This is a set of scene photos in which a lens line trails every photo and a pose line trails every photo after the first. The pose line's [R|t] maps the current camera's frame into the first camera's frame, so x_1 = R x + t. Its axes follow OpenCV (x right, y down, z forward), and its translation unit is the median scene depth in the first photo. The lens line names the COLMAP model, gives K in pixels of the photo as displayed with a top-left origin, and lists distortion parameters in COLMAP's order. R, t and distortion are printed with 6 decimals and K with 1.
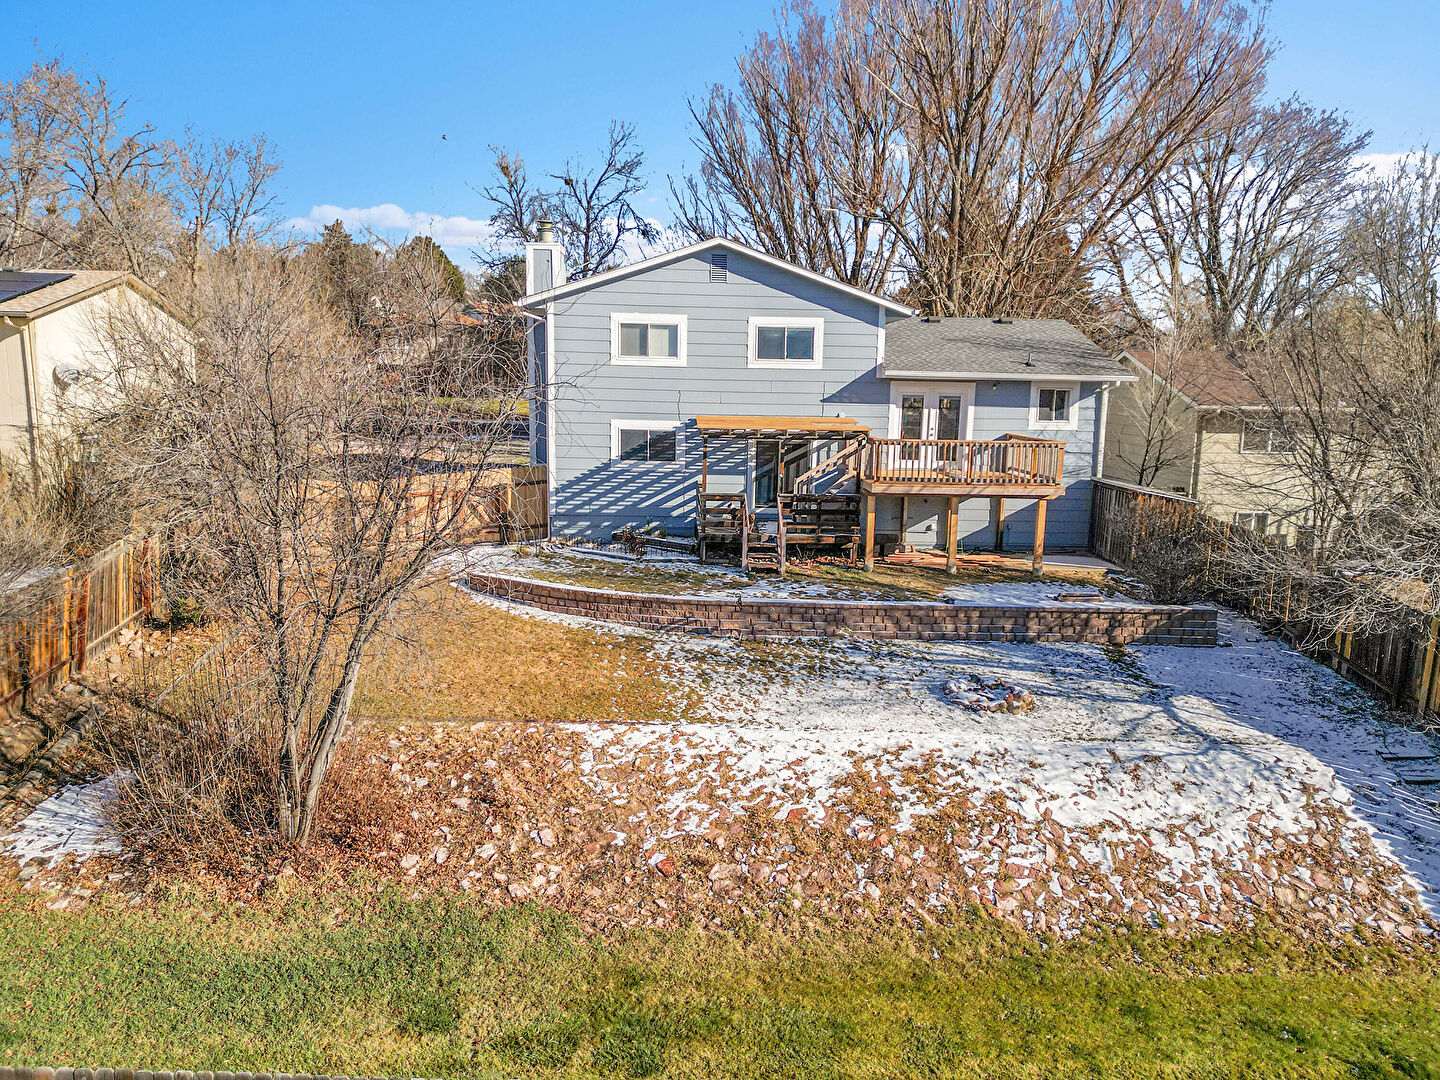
lens RADIAL K [[1005.6, 0, 720.0], [0, 1005.6, 540.0], [0, 0, 1]] dist [0.081393, -0.077299]
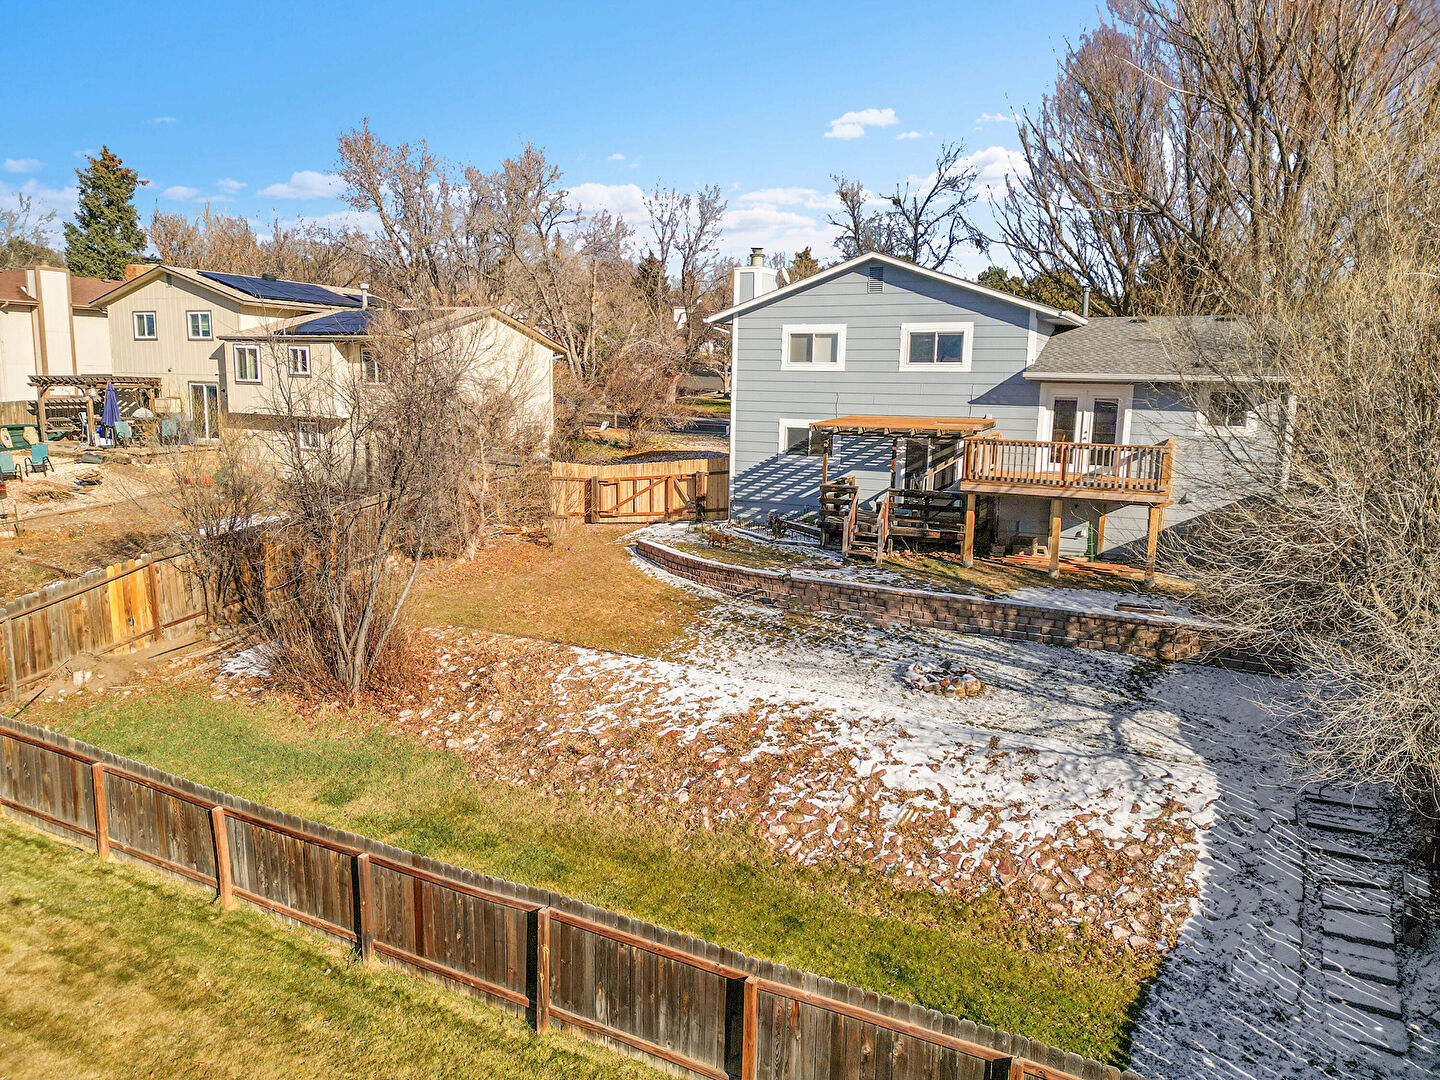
lens RADIAL K [[1008.6, 0, 713.2], [0, 1008.6, 540.7], [0, 0, 1]] dist [0.114672, -0.150402]
pose [[0.869396, 0.072625, -0.488749, 0.624394], [-0.078917, 0.996851, 0.007747, 0.023344], [0.487773, 0.031835, 0.872390, -0.041602]]
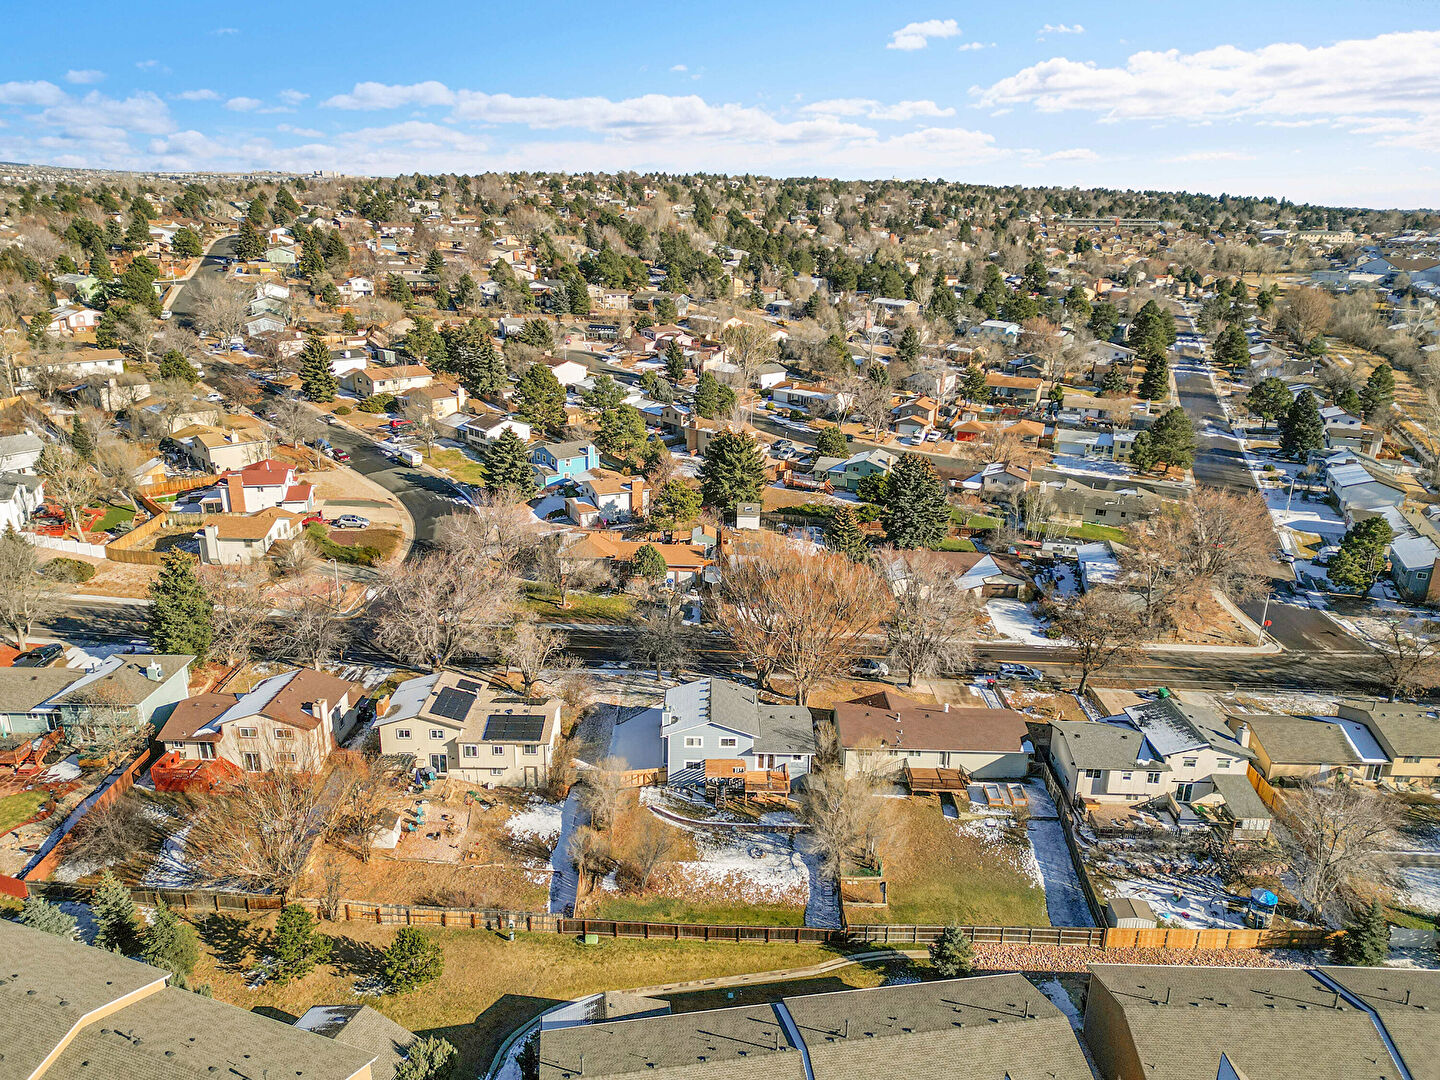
lens RADIAL K [[1127.9, 0, 715.5], [0, 1127.9, 463.0], [0, 0, 1]] dist [0.086441, -0.087387]
pose [[0.998901, 0.007057, -0.046343, 0.337270], [-0.001412, 0.992686, 0.120716, -2.866399], [0.046856, -0.120518, 0.991605, -5.157677]]
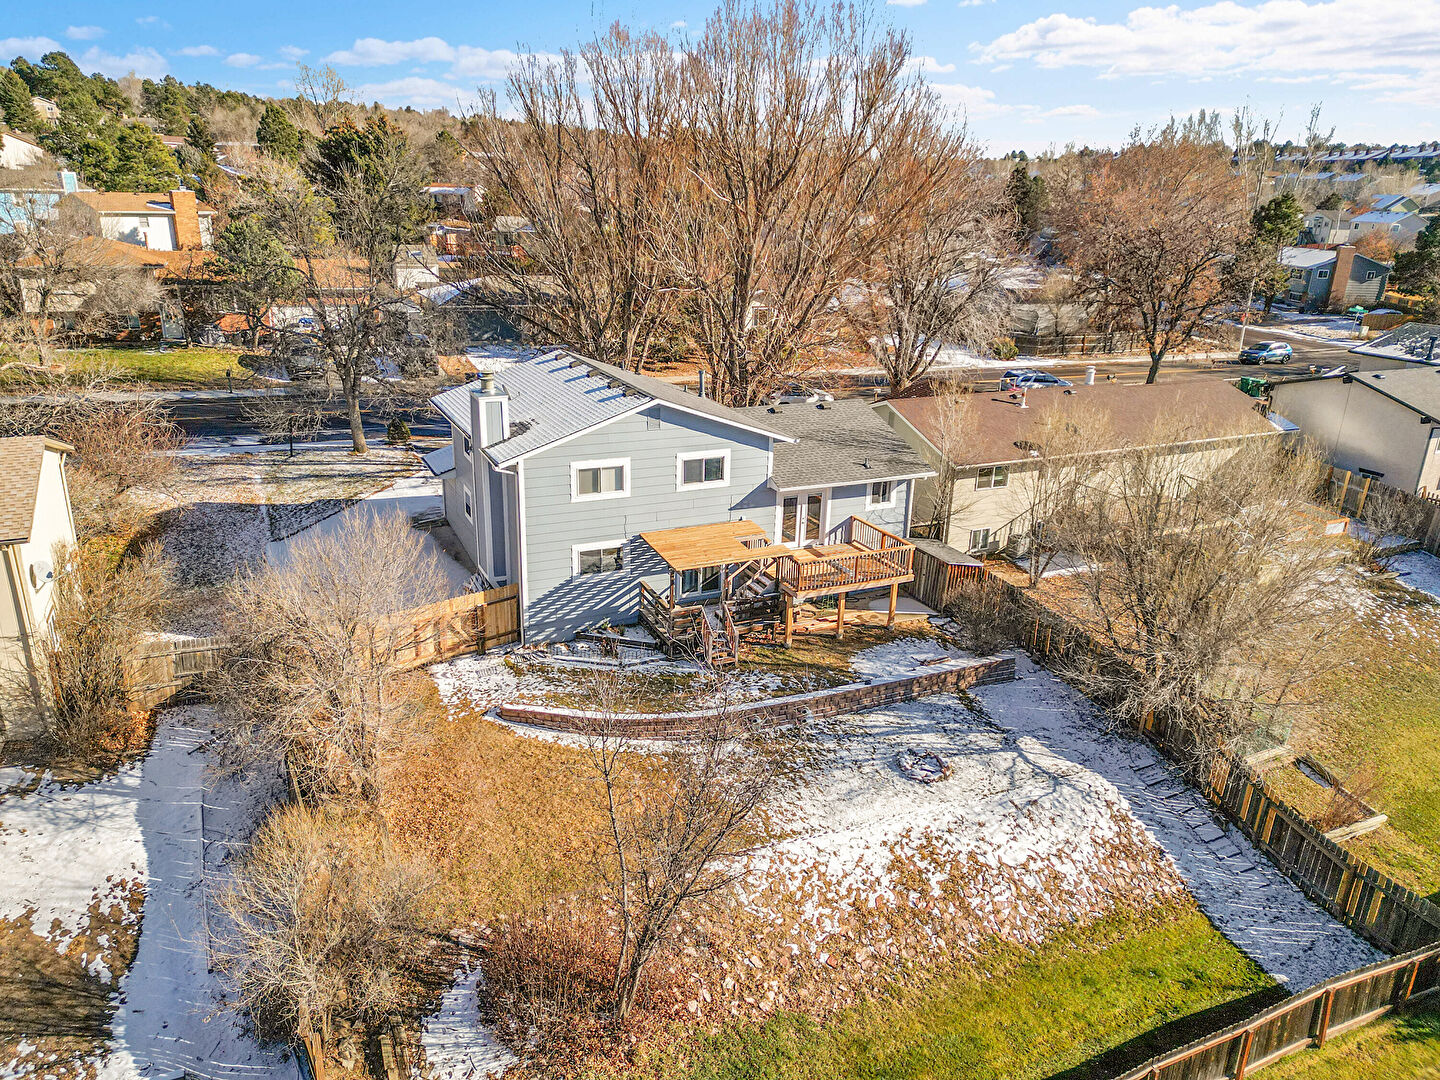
lens RADIAL K [[1013.7, 0, 720.0], [0, 1013.7, 540.0], [0, 0, 1]] dist [0.068558, -0.055643]
pose [[0.918187, -0.122624, 0.376690, -0.635433], [0.047814, 0.978238, 0.201900, -0.574461], [-0.393251, -0.167371, 0.904069, -0.258356]]
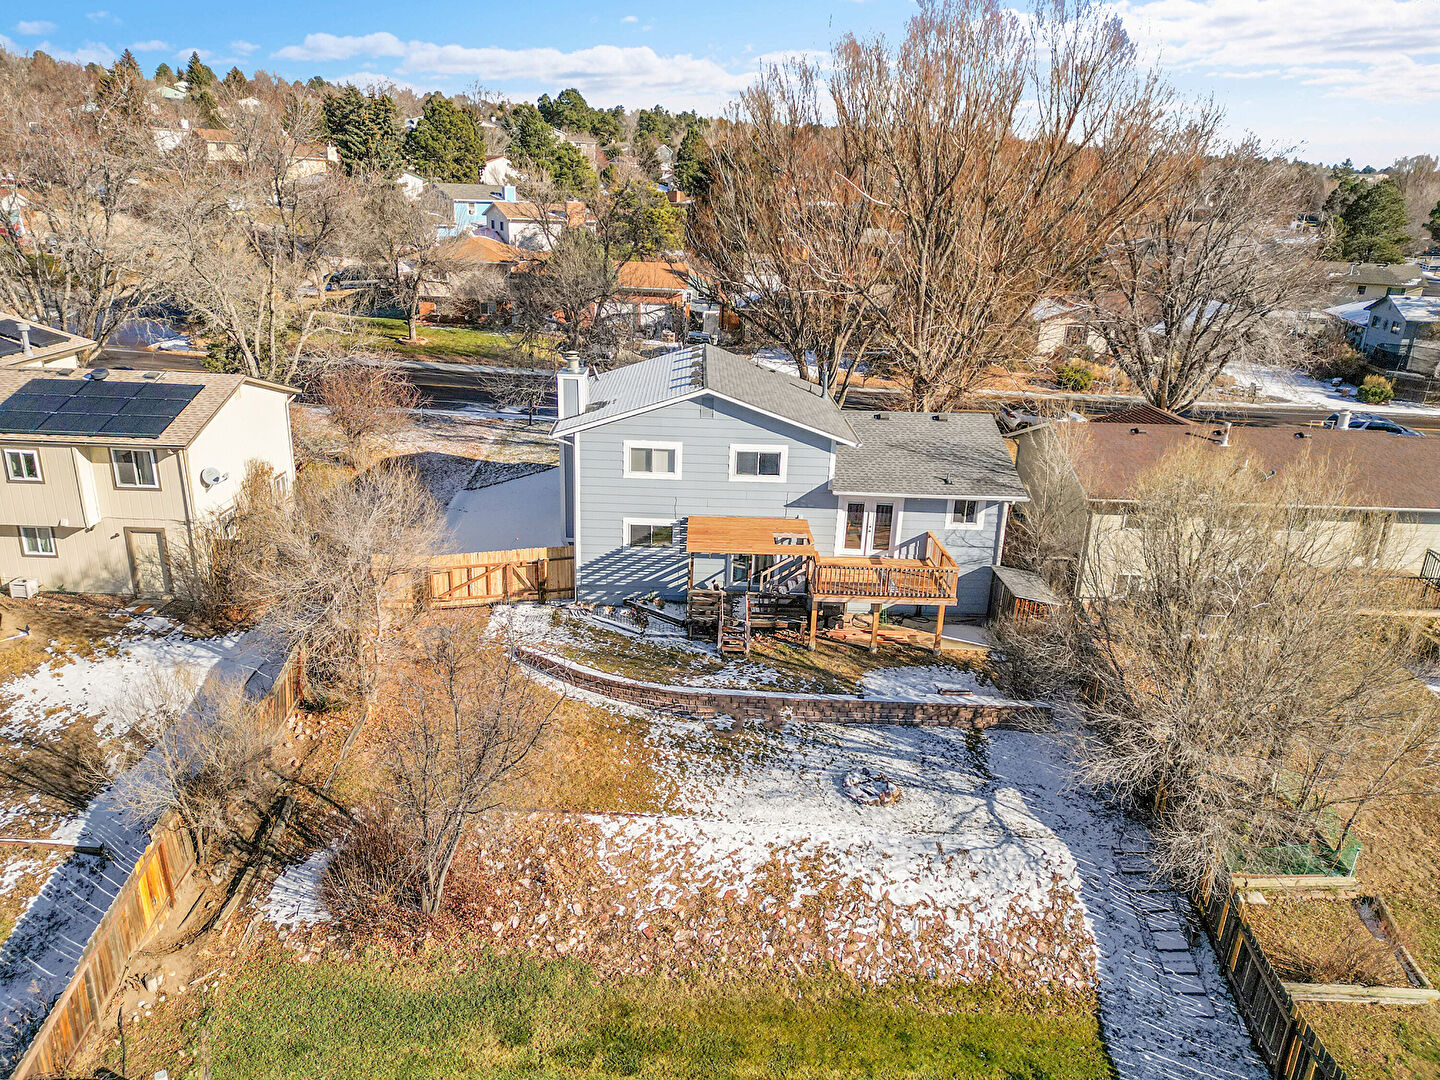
lens RADIAL K [[1013.7, 0, 720.0], [0, 1013.7, 540.0], [0, 0, 1]] dist [0.068558, -0.055643]
pose [[0.999511, 0.023645, -0.020444, 0.071431], [-0.019557, 0.983269, 0.181108, -0.524717], [0.024384, -0.180620, 0.983251, -0.458079]]
